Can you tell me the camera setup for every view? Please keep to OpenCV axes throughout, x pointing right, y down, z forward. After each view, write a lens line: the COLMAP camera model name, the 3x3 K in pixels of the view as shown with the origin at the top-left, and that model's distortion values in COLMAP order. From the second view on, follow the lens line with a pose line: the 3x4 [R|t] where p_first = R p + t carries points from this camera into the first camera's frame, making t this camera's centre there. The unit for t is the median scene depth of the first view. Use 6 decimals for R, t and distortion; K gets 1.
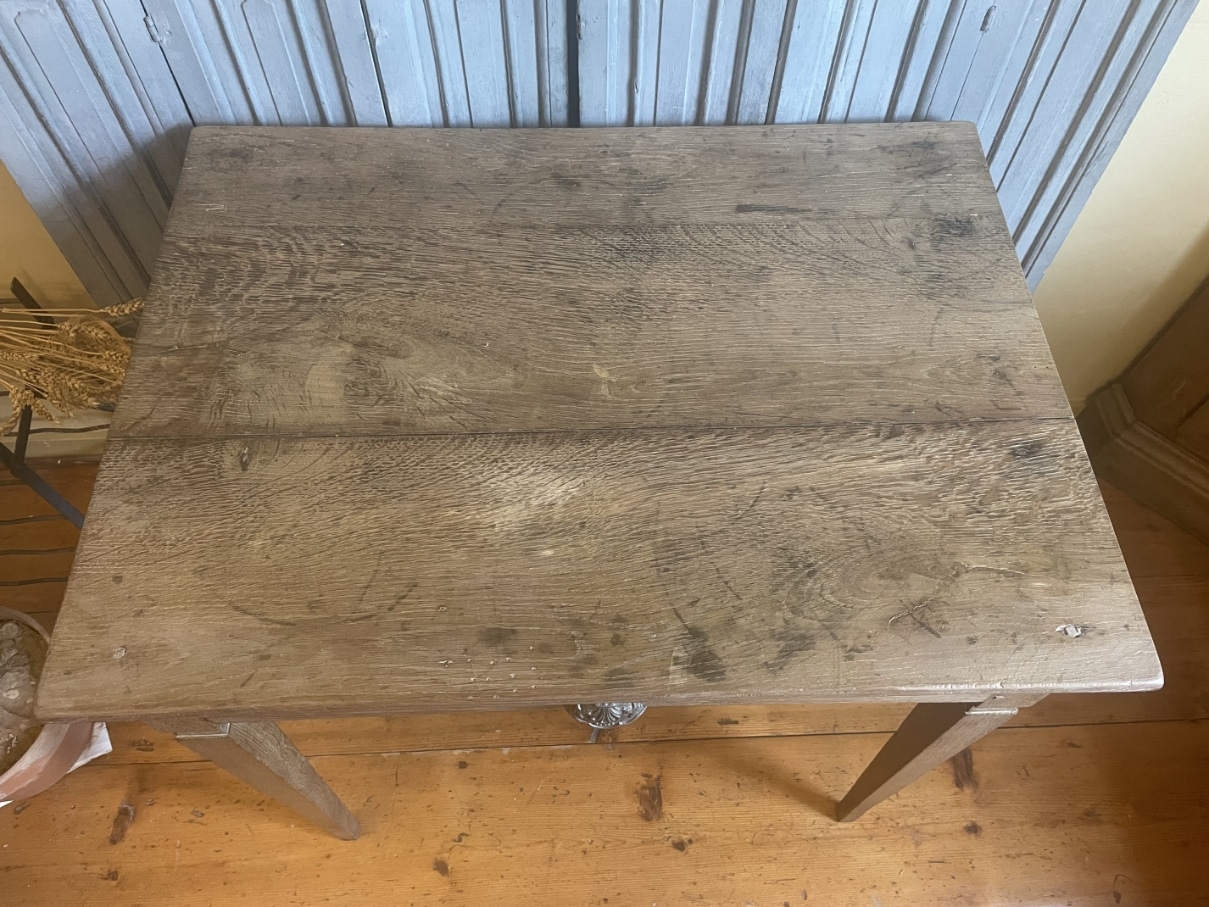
lens RADIAL K [[915.1, 0, 605.4], [0, 915.1, 437.3], [0, 0, 1]] dist [0.090306, -0.136230]
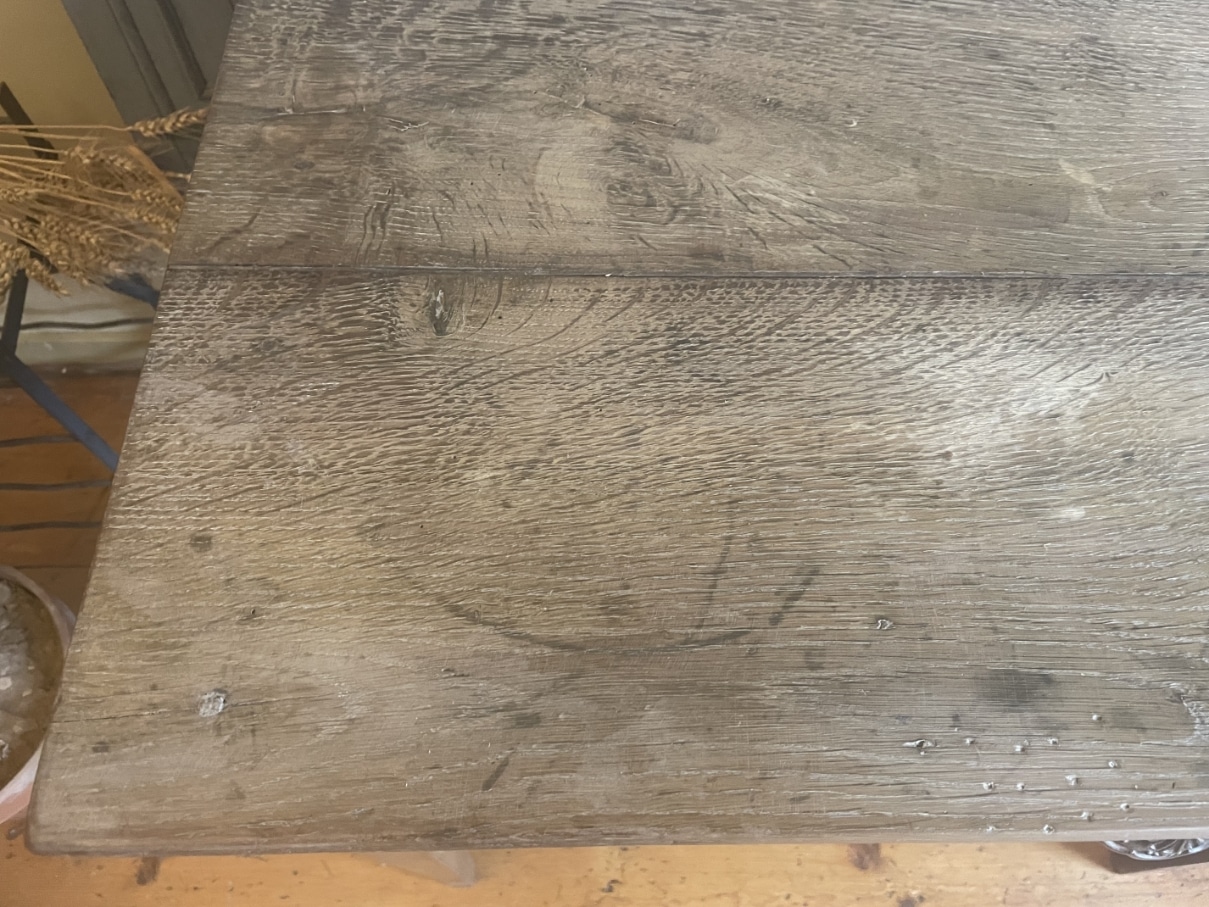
lens RADIAL K [[917.5, 0, 610.5], [0, 917.5, 431.4], [0, 0, 1]] dist [0.095767, -0.141083]
pose [[0.999692, 0.024679, 0.002783, -0.285872], [-0.024788, 0.998438, 0.050067, 0.059614], [-0.001543, -0.050121, 0.998742, 0.471149]]
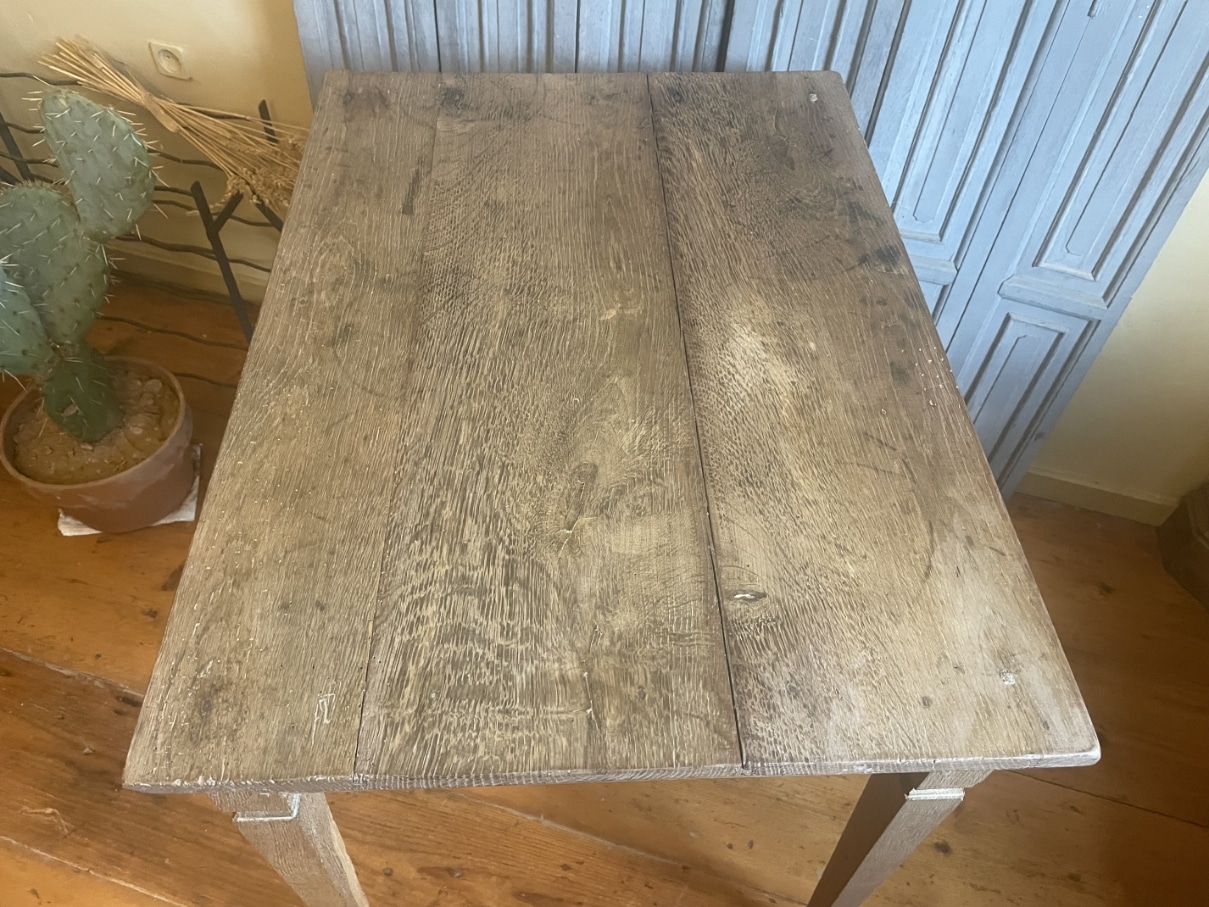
lens RADIAL K [[920.3, 0, 613.1], [0, 920.3, 443.8], [0, 0, 1]] dist [0.098178, -0.142984]
pose [[-0.017188, -0.781465, 0.623712, -0.783271], [0.842729, 0.324373, 0.429639, -0.478373], [-0.538064, 0.533005, 0.652988, 0.426996]]
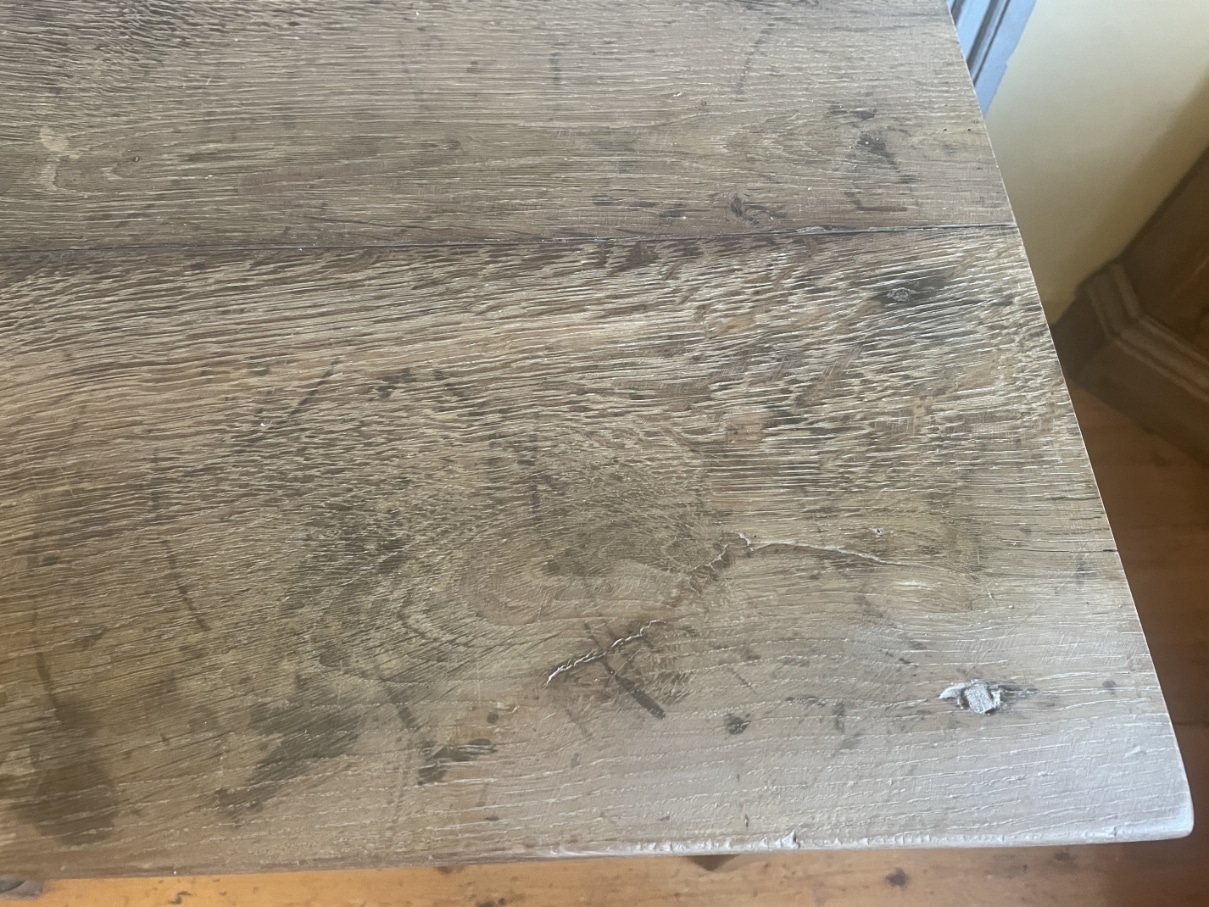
lens RADIAL K [[917.1, 0, 606.4], [0, 917.1, 439.9], [0, 0, 1]] dist [0.082908, -0.129057]
pose [[0.999977, -0.006122, 0.002949, 0.295556], [0.005904, 0.997586, 0.069197, 0.055293], [-0.003365, -0.069178, 0.997599, 0.522922]]
